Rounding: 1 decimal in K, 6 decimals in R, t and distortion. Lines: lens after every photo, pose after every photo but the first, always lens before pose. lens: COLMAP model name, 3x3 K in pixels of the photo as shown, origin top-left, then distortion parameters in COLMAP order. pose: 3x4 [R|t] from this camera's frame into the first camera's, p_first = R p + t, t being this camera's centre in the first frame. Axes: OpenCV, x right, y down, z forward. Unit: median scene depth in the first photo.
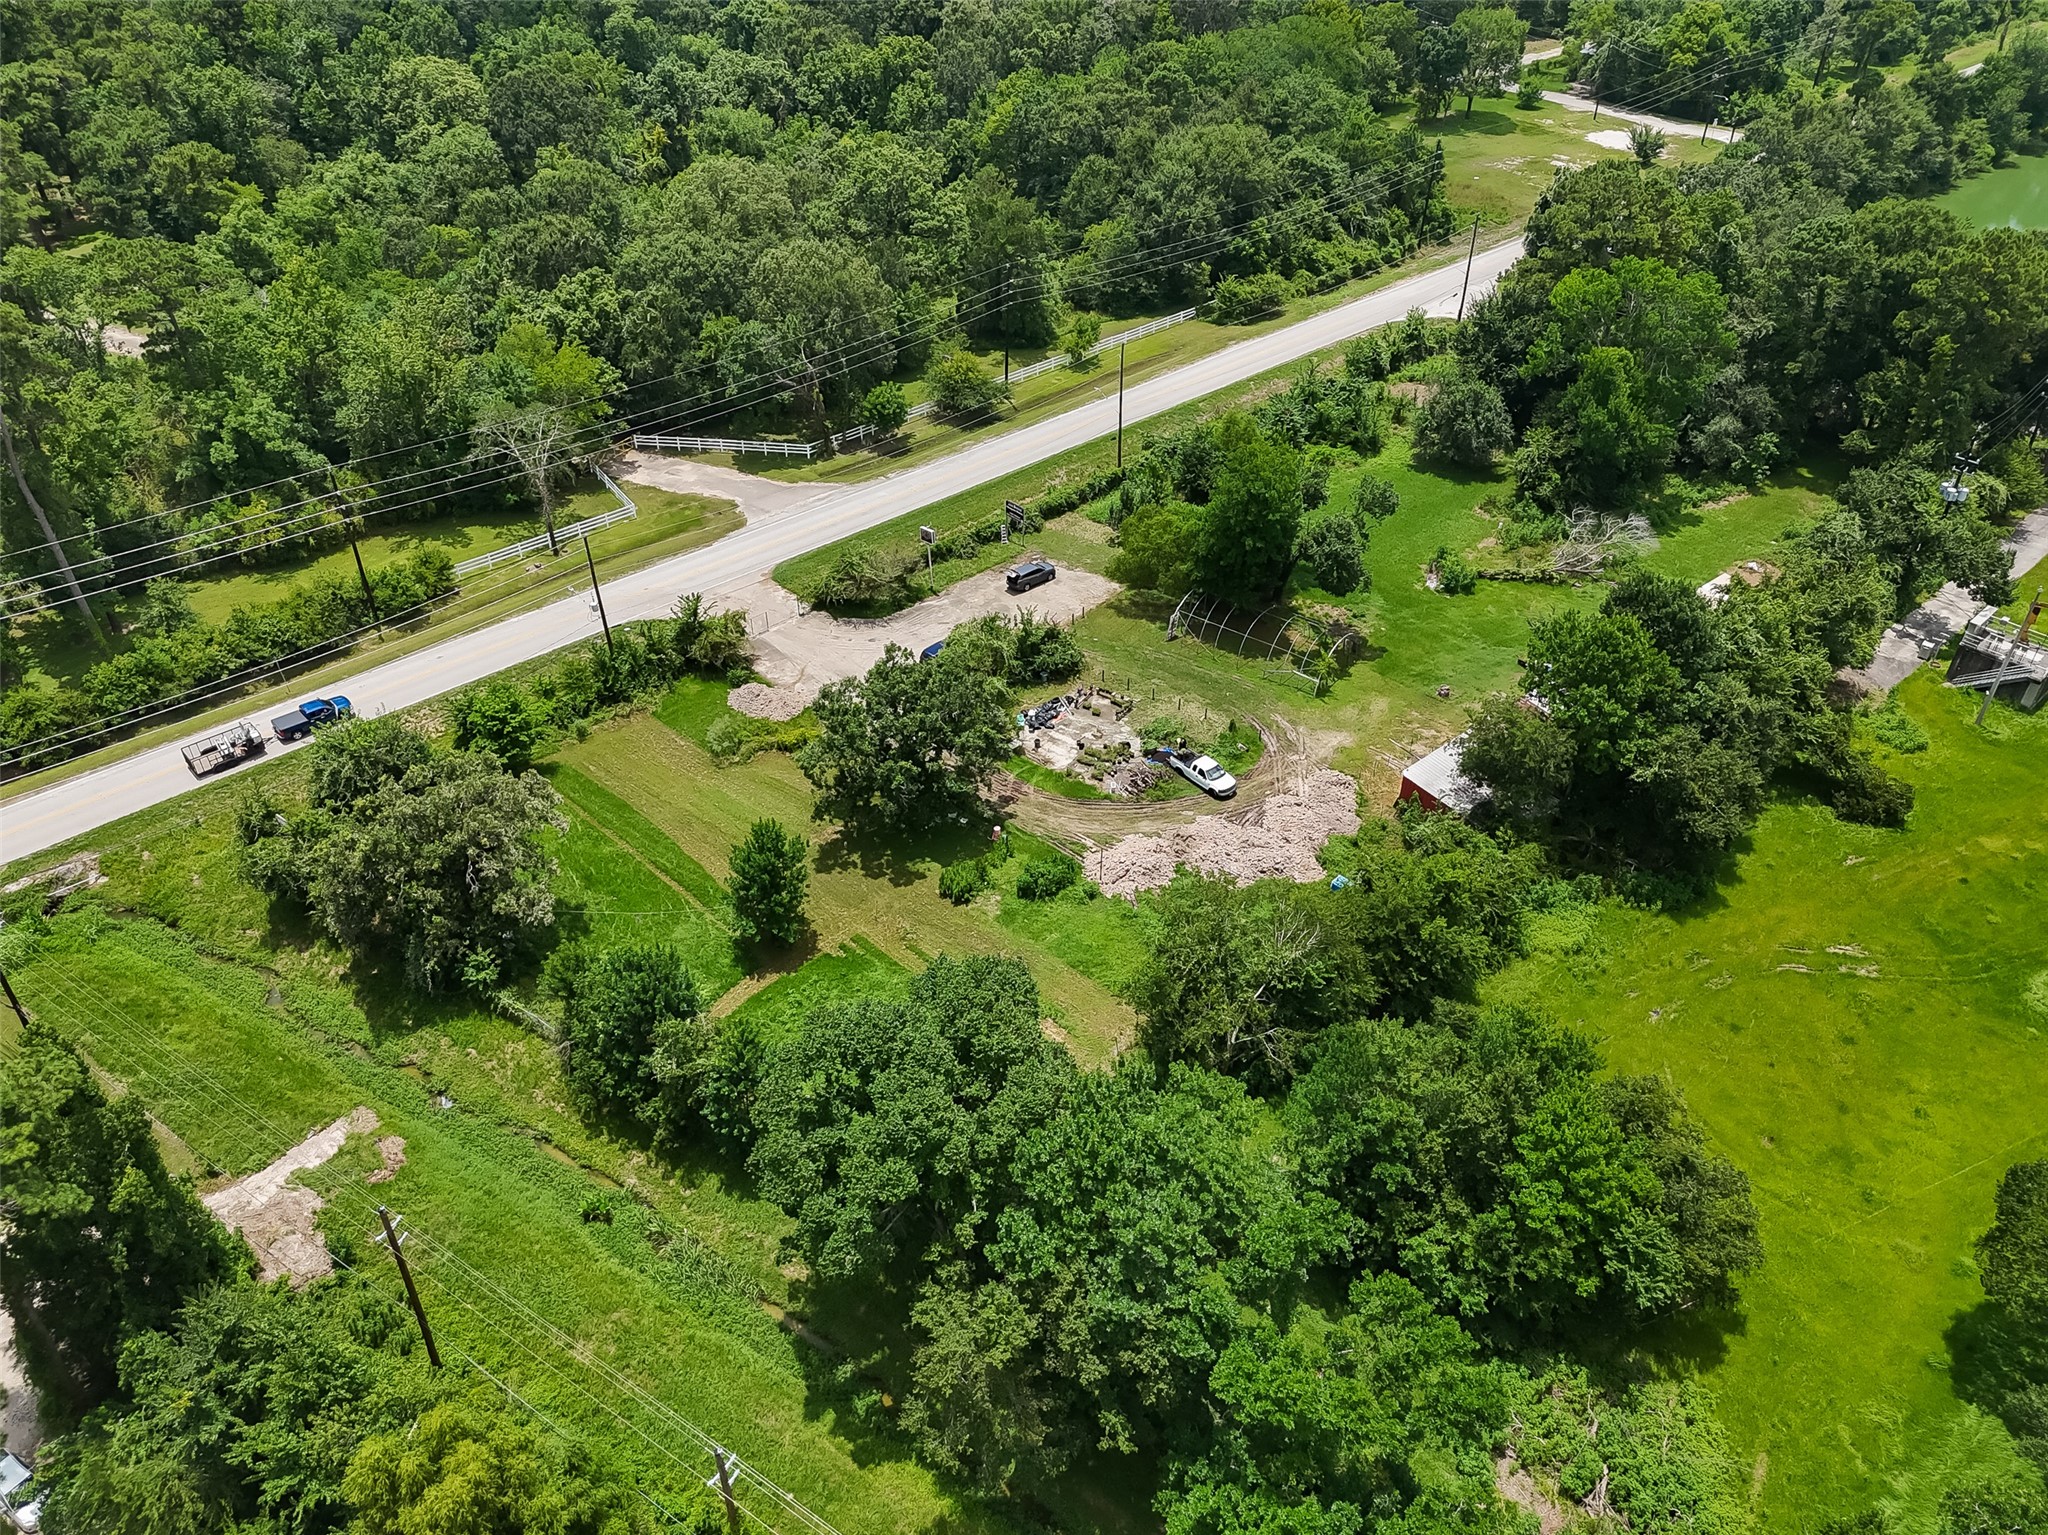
lens RADIAL K [[1505.2, 0, 1021.6], [0, 1505.2, 766.6], [0, 0, 1]] dist [0.075521, -0.068572]
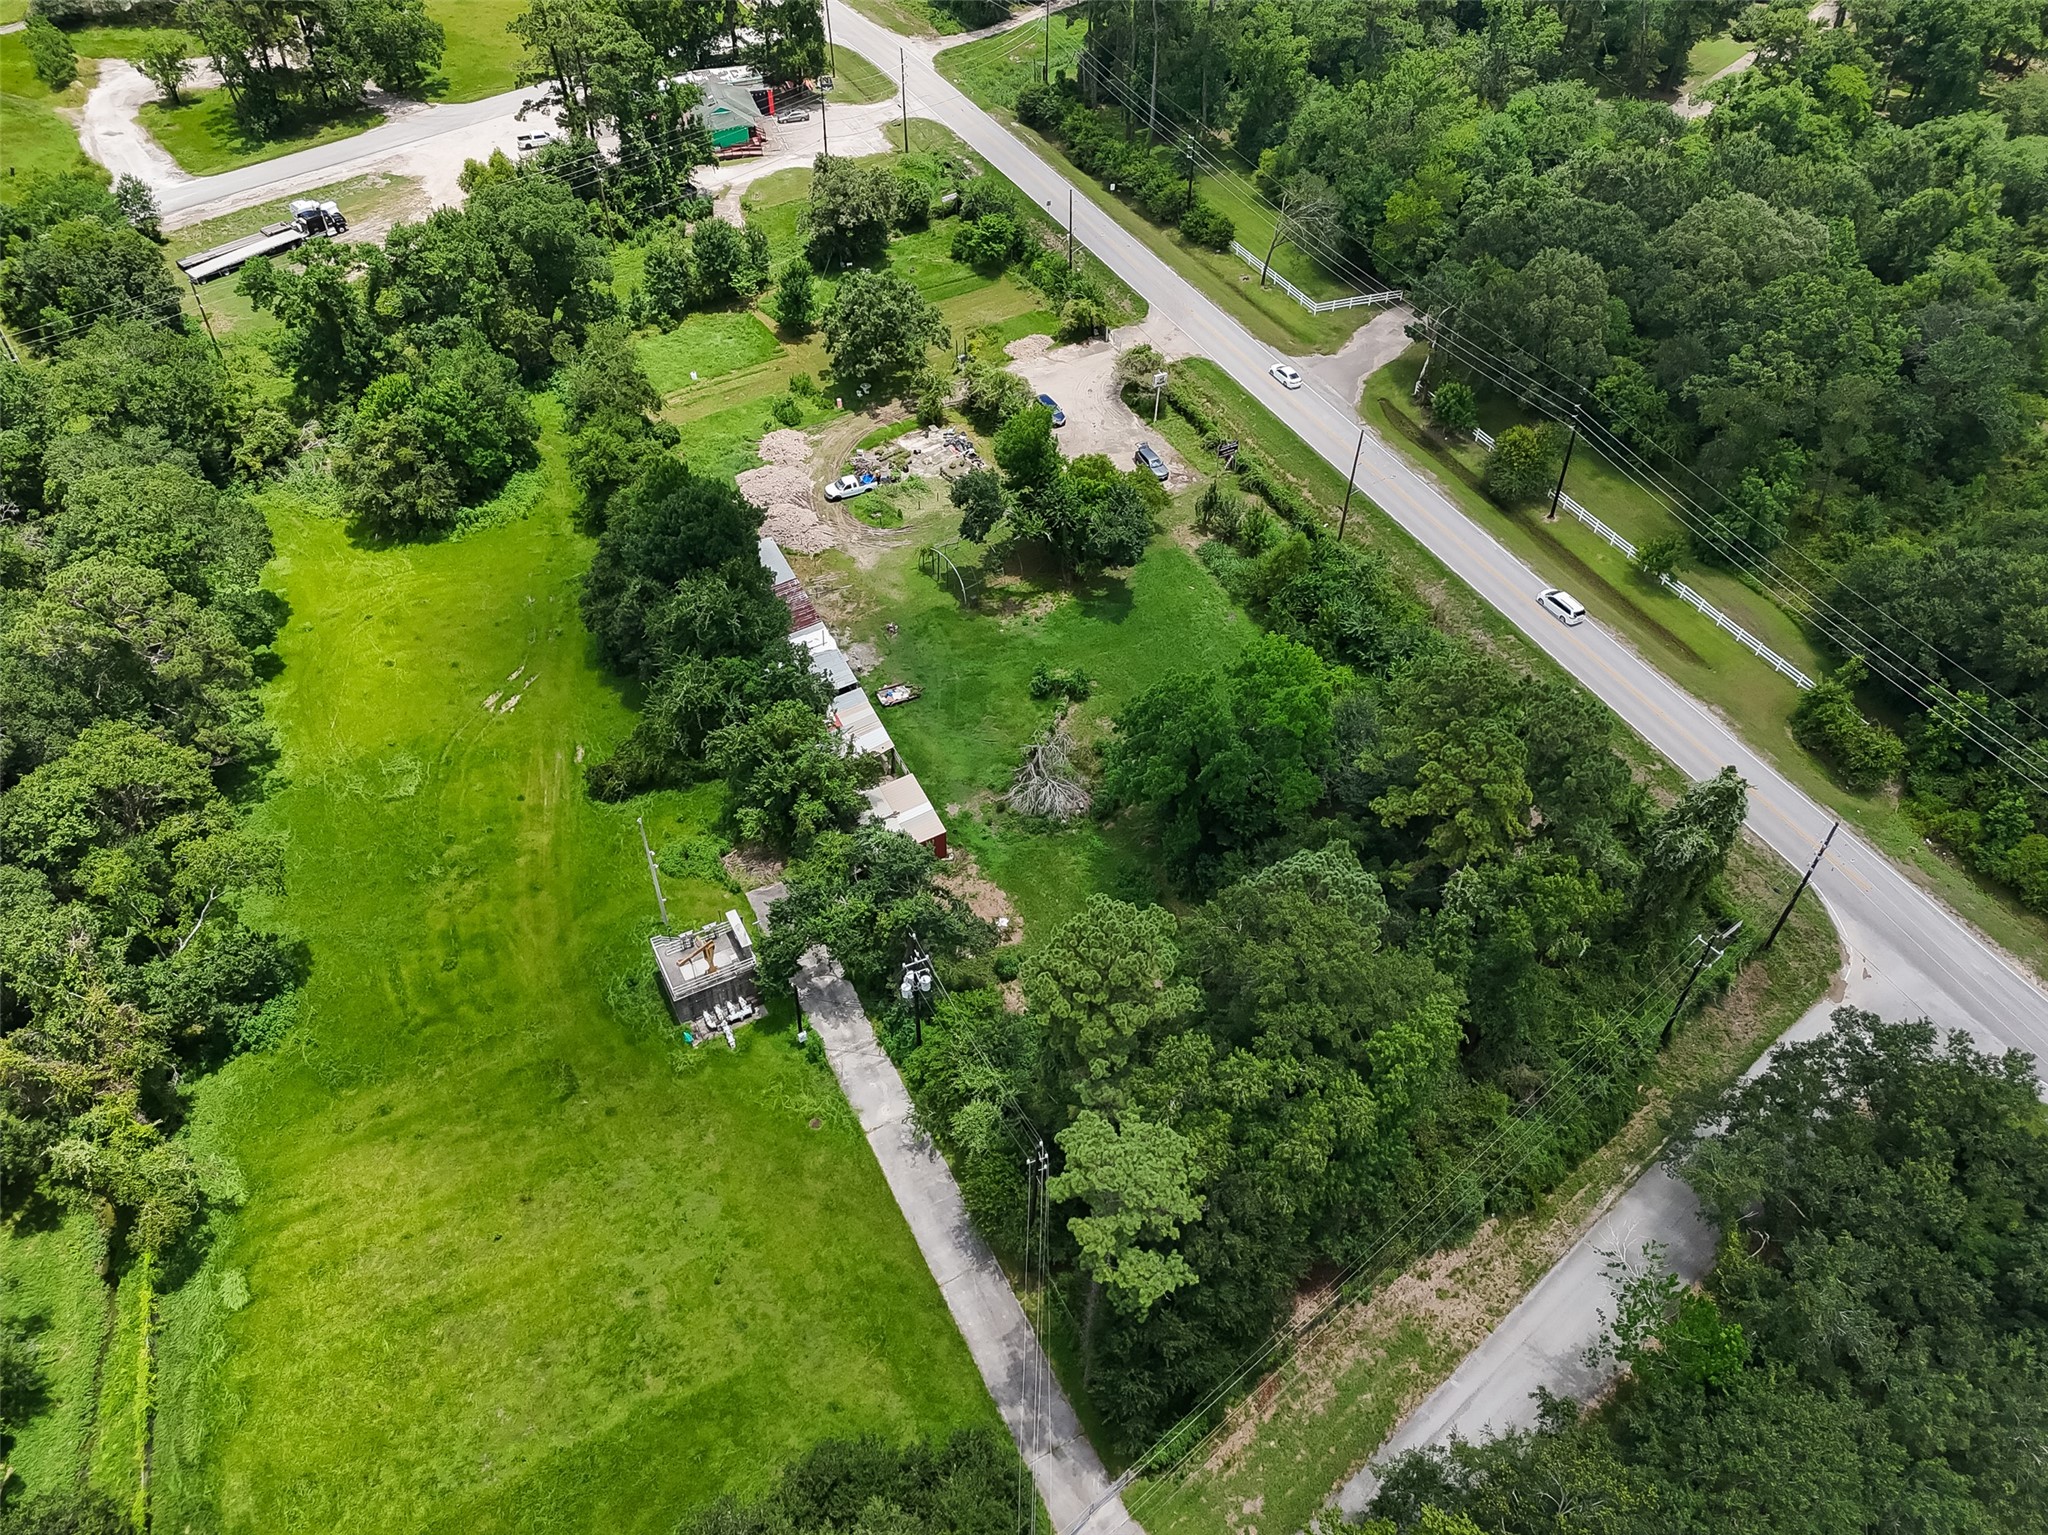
lens RADIAL K [[1505.2, 0, 1020.9], [0, 1505.2, 777.1], [0, 0, 1]] dist [0.075521, -0.068572]
pose [[-0.267446, 0.682891, -0.679803, 1.154080], [-0.577713, 0.450998, 0.680329, -0.873498], [0.771181, 0.574683, 0.273897, 0.835146]]
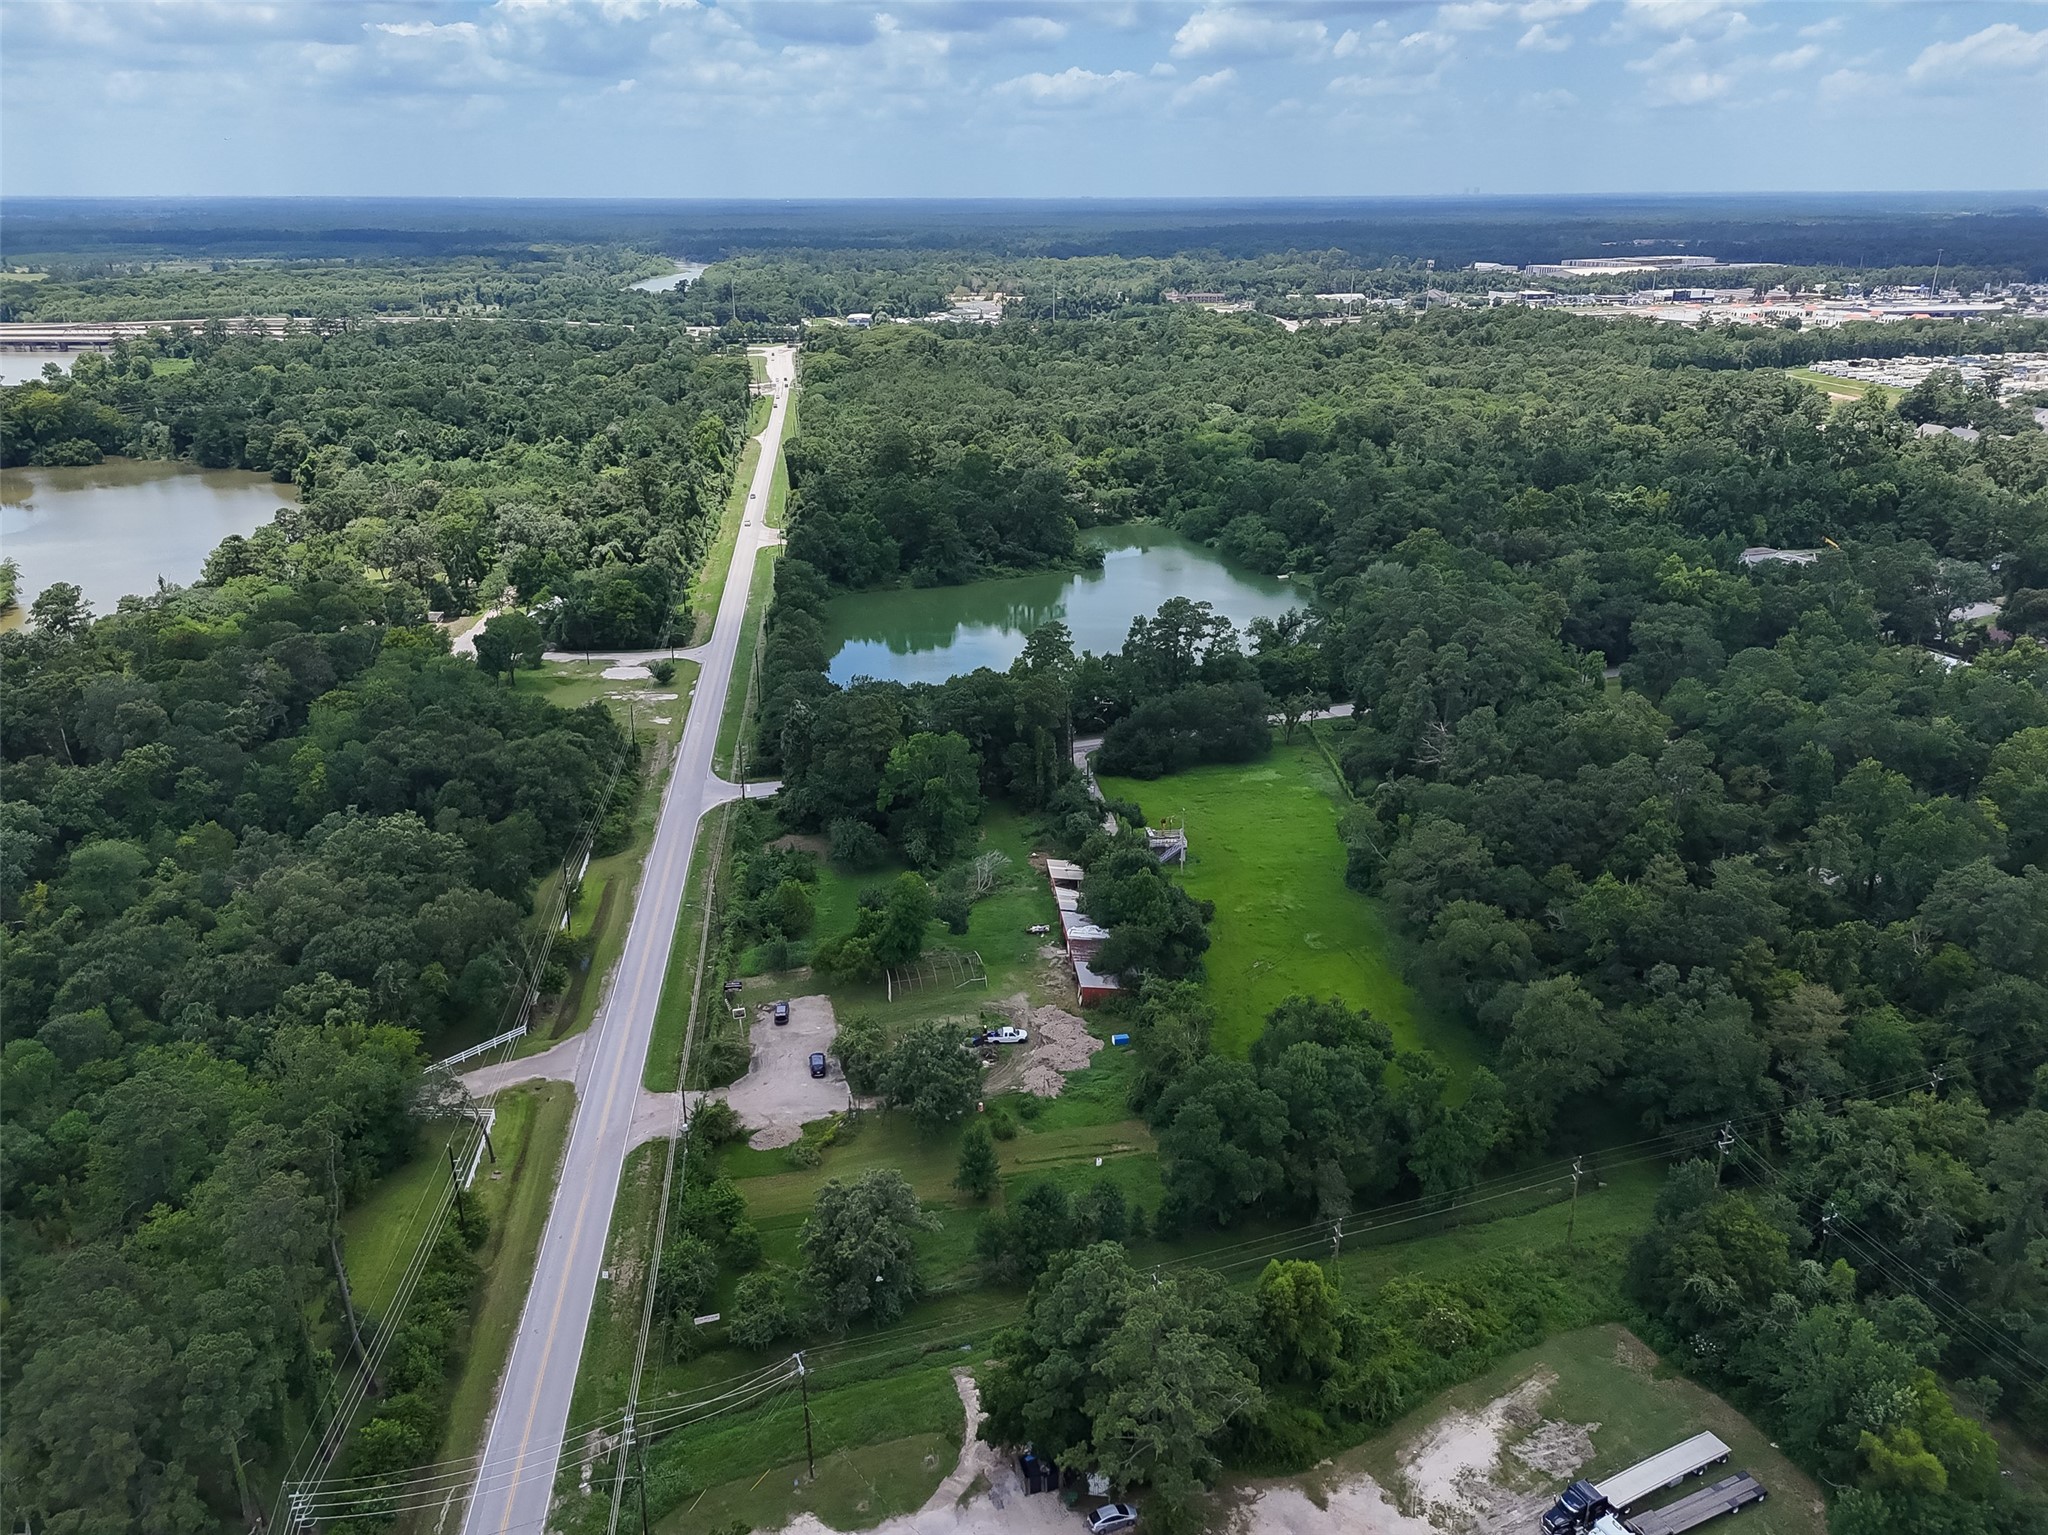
lens RADIAL K [[1505.2, 0, 1017.4], [0, 1505.2, 769.6], [0, 0, 1]] dist [0.075521, -0.068572]
pose [[0.578136, -0.293773, 0.761220, -1.094790], [0.492513, 0.869453, -0.038513, -0.188070], [-0.650531, 0.397177, 0.647349, -0.299915]]
